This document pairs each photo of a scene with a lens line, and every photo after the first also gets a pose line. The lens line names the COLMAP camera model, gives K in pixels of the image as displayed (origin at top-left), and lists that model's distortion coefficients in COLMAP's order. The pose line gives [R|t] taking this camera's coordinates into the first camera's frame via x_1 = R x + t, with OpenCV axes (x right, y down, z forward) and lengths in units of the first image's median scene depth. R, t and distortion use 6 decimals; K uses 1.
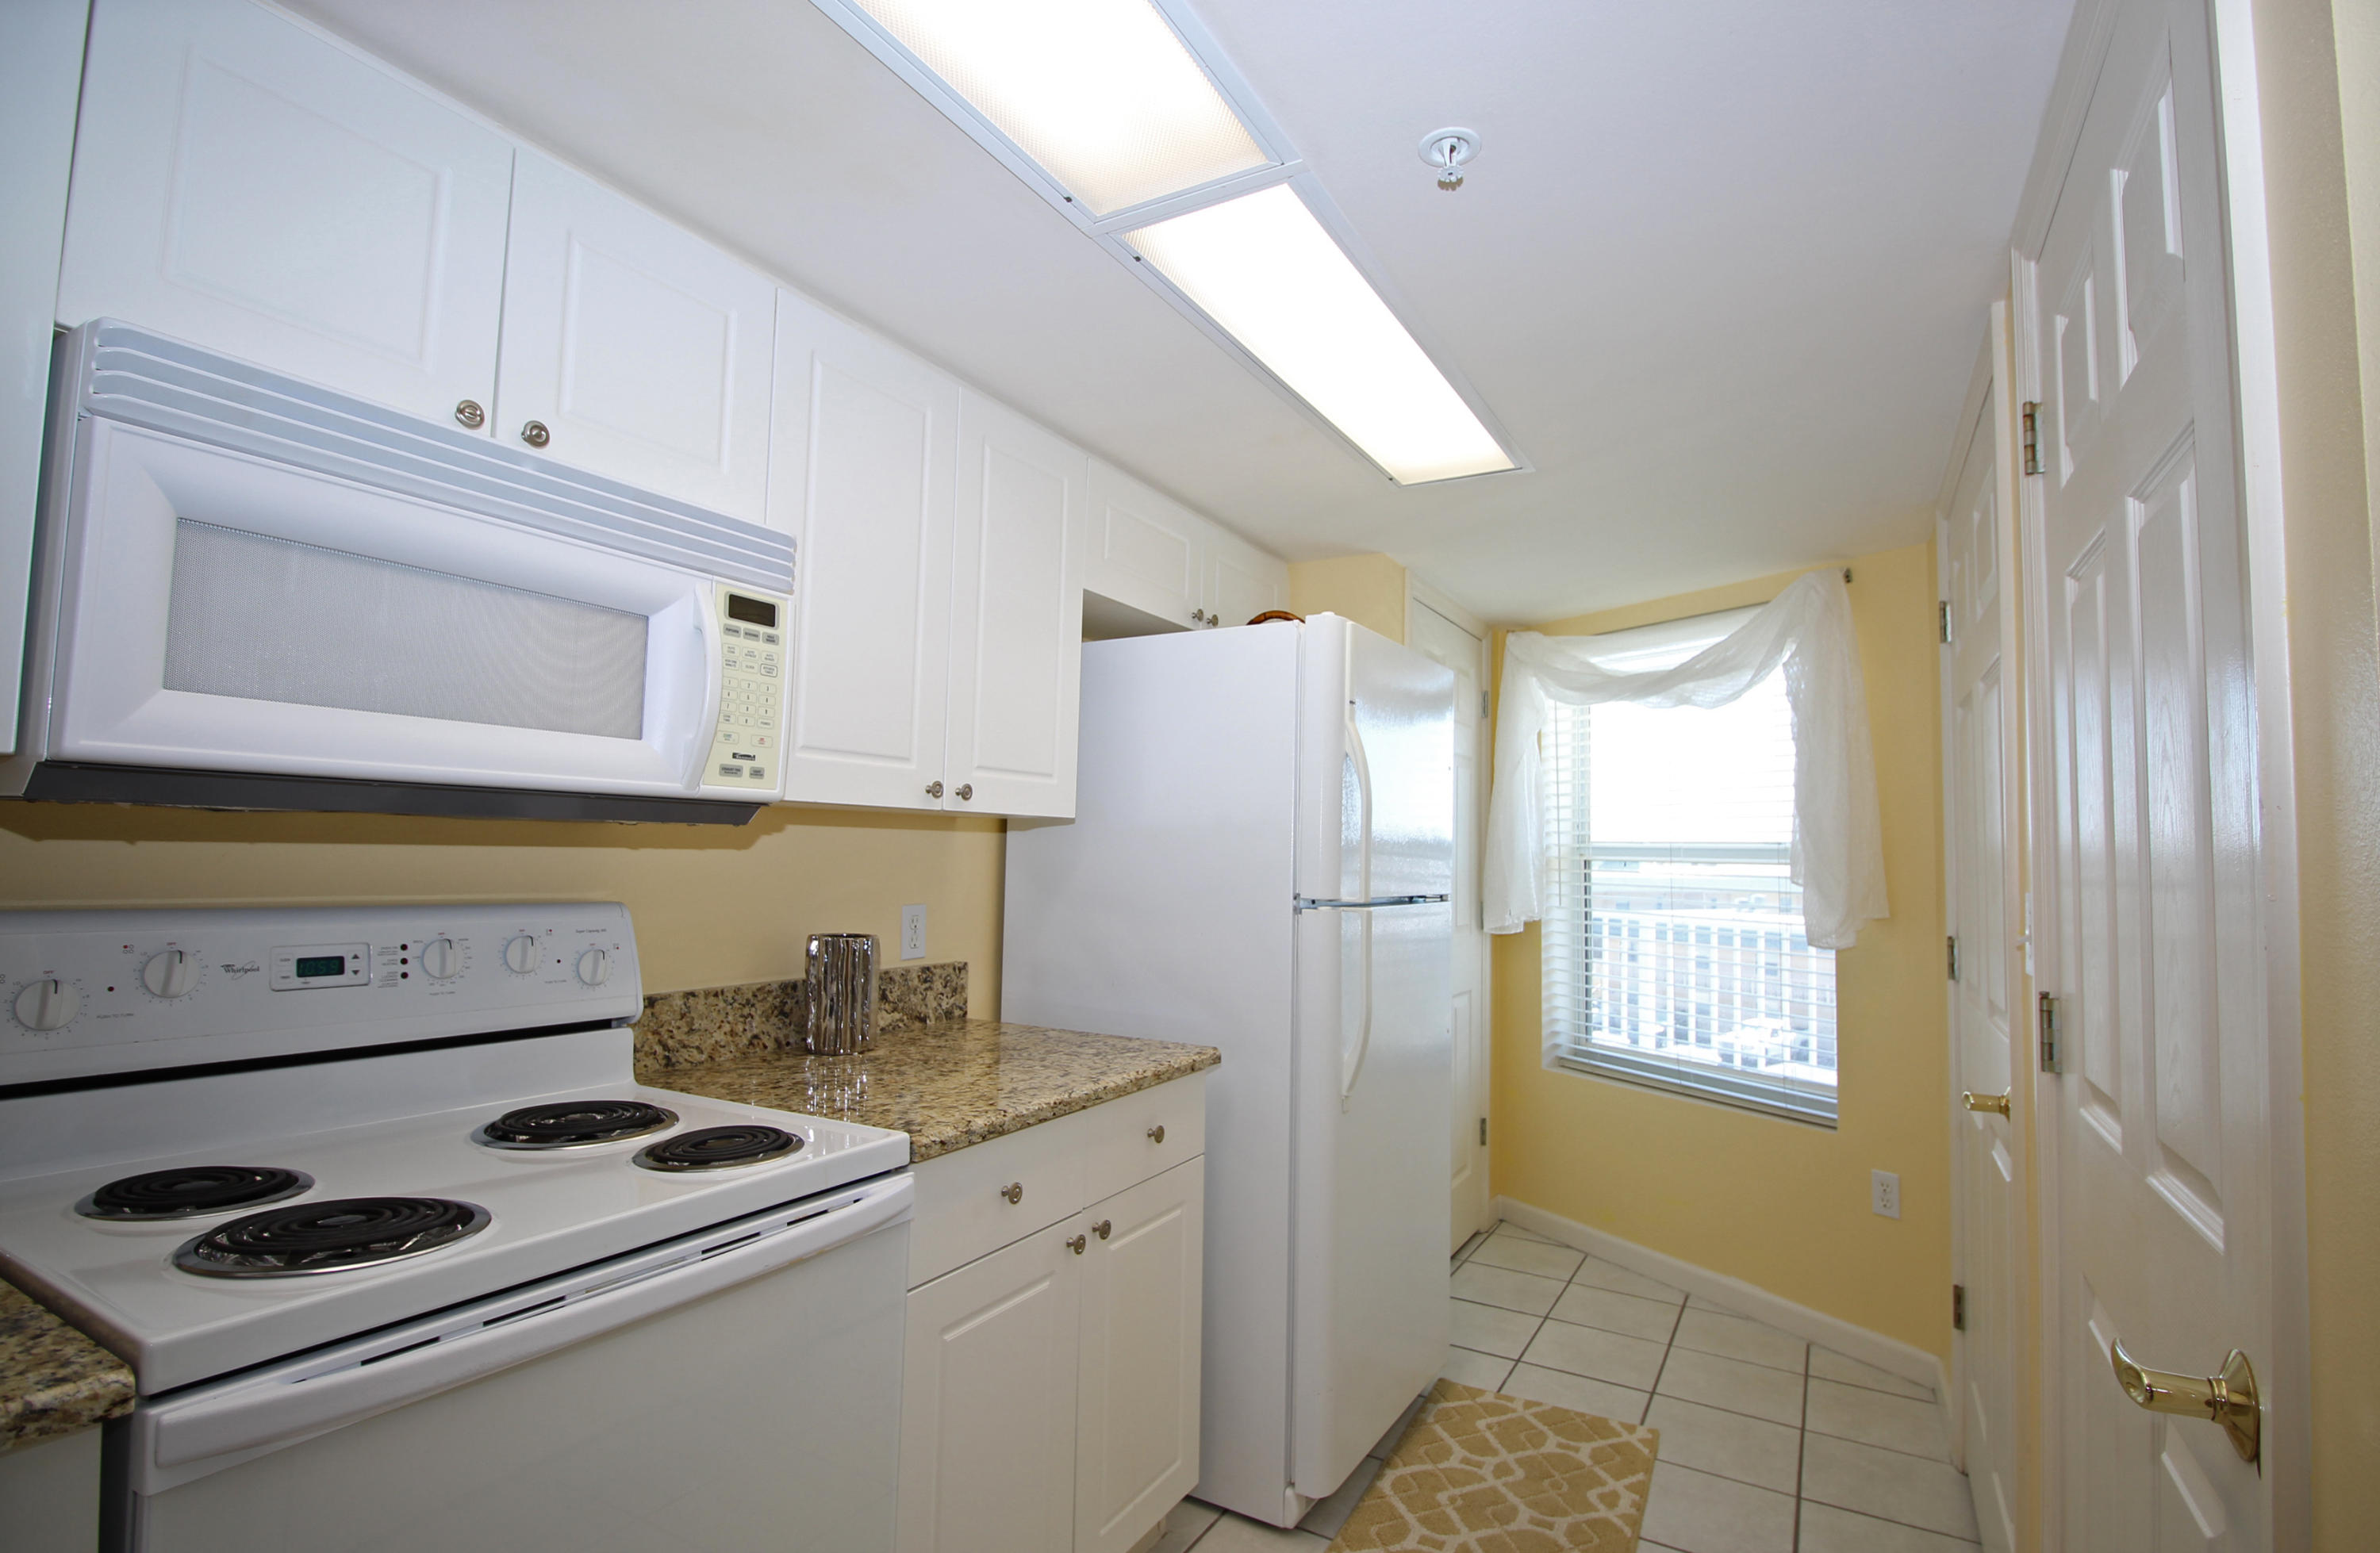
lens RADIAL K [[1120.2, 0, 1193.4], [0, 1120.2, 786.4], [0, 0, 1]] dist [-0.006437, -0.000882]
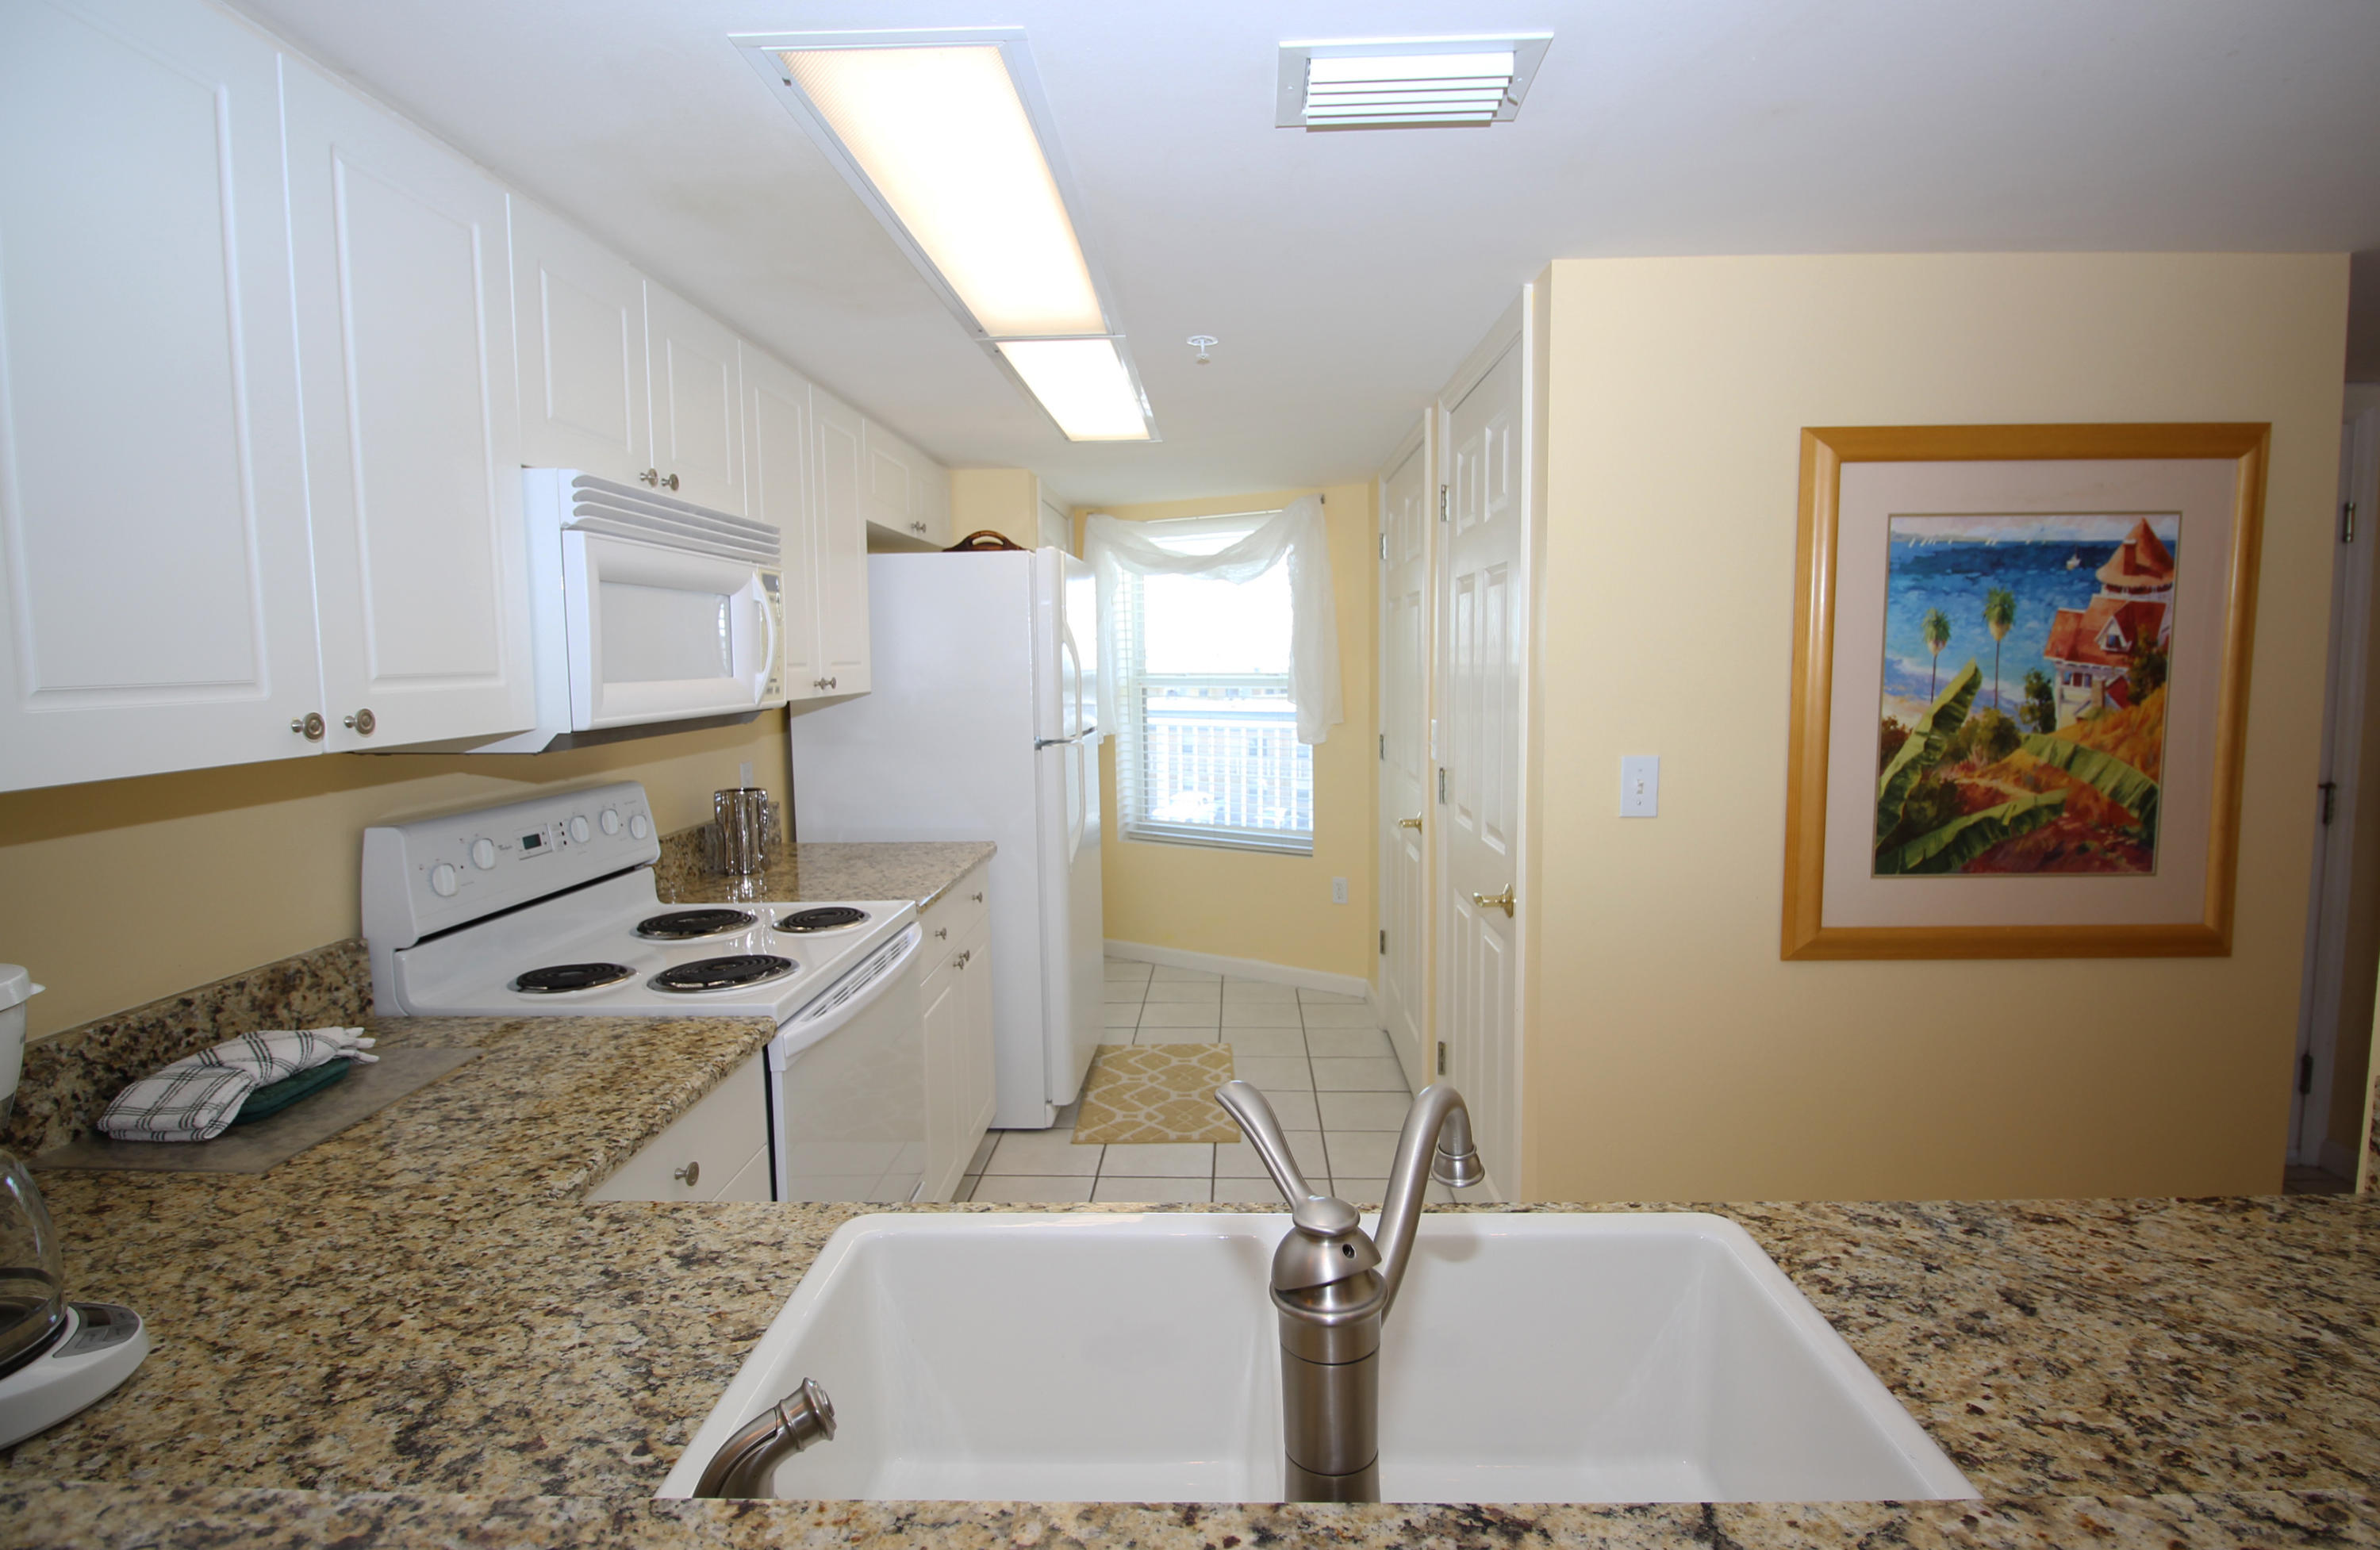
lens RADIAL K [[1120.3, 0, 1196.6], [0, 1120.3, 761.9], [0, 0, 1]] dist [-0.006437, -0.000882]
pose [[0.886742, -0.075562, 0.456047, -0.368560], [0.003943, 0.987751, 0.155991, -0.095146], [-0.462248, -0.136526, 0.876178, -0.387011]]
